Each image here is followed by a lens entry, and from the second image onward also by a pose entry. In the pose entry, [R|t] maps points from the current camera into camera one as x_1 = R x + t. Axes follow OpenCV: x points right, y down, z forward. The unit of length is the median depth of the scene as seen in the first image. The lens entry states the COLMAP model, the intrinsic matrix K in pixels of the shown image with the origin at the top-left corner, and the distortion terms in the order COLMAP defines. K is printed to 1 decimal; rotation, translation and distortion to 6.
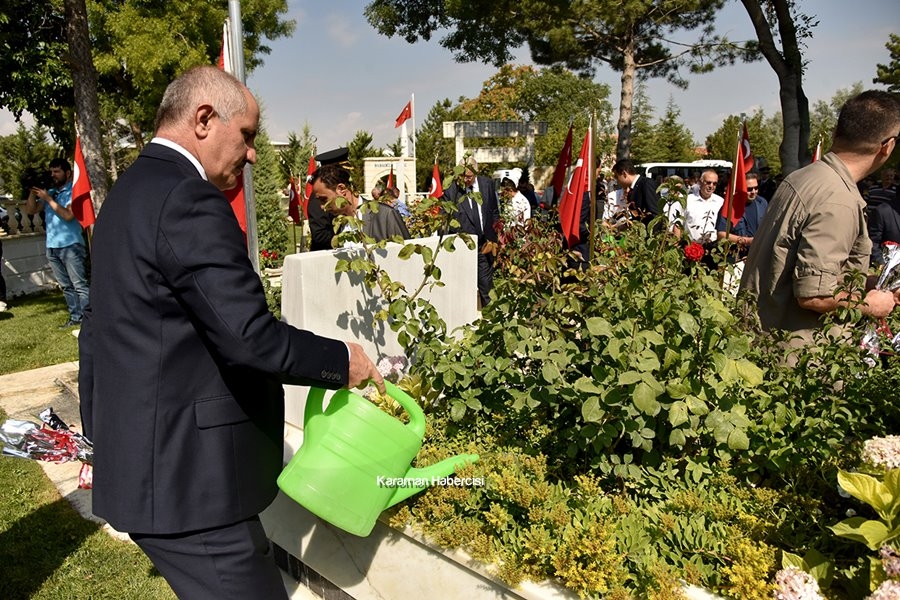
lens RADIAL K [[601.9, 0, 450.0], [0, 601.9, 300.0], [0, 0, 1]] dist [-0.035008, -0.005370]
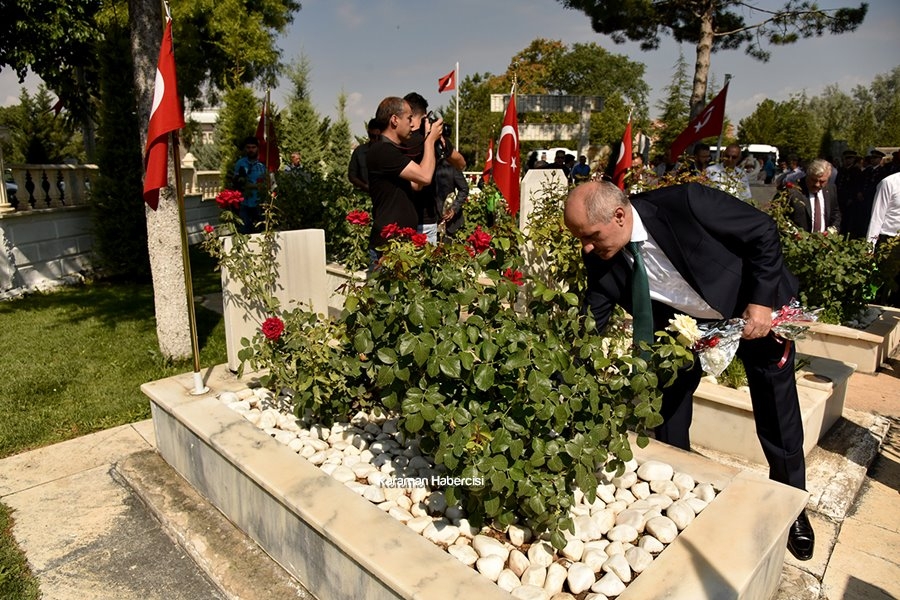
lens RADIAL K [[601.9, 0, 450.0], [0, 601.9, 300.0], [0, 0, 1]] dist [-0.035008, -0.005370]
pose [[0.999840, 0.017860, -0.000313, -0.067979], [-0.017844, 0.999465, 0.027407, -0.009462], [0.000802, -0.027397, 0.999624, 0.086138]]
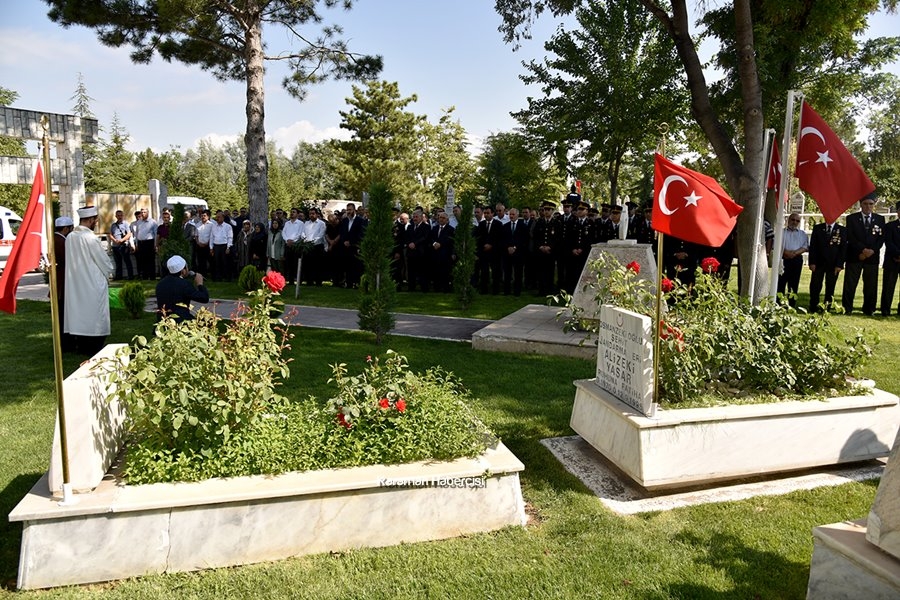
lens RADIAL K [[601.9, 0, 450.0], [0, 601.9, 300.0], [0, 0, 1]] dist [-0.035008, -0.005370]
pose [[0.508473, -0.104988, 0.854654, -0.183237], [0.165129, 0.986007, 0.022882, -0.074145], [-0.845096, 0.129493, 0.518694, 0.418348]]
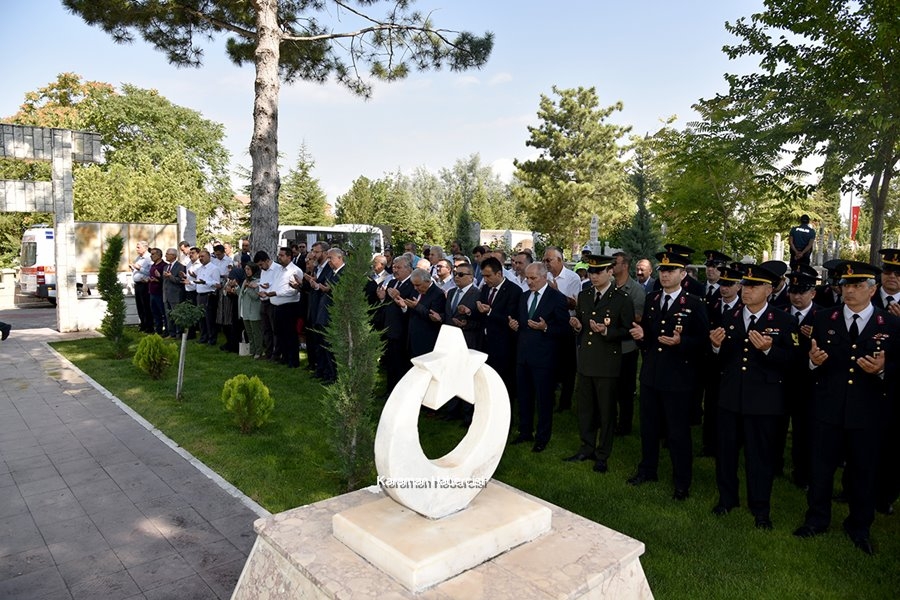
lens RADIAL K [[601.9, 0, 450.0], [0, 601.9, 300.0], [0, 0, 1]] dist [-0.035008, -0.005370]
pose [[0.814271, -0.028941, 0.579763, 0.109320], [0.087236, 0.993515, -0.072928, -0.102549], [-0.573893, 0.109959, 0.811515, 0.460320]]
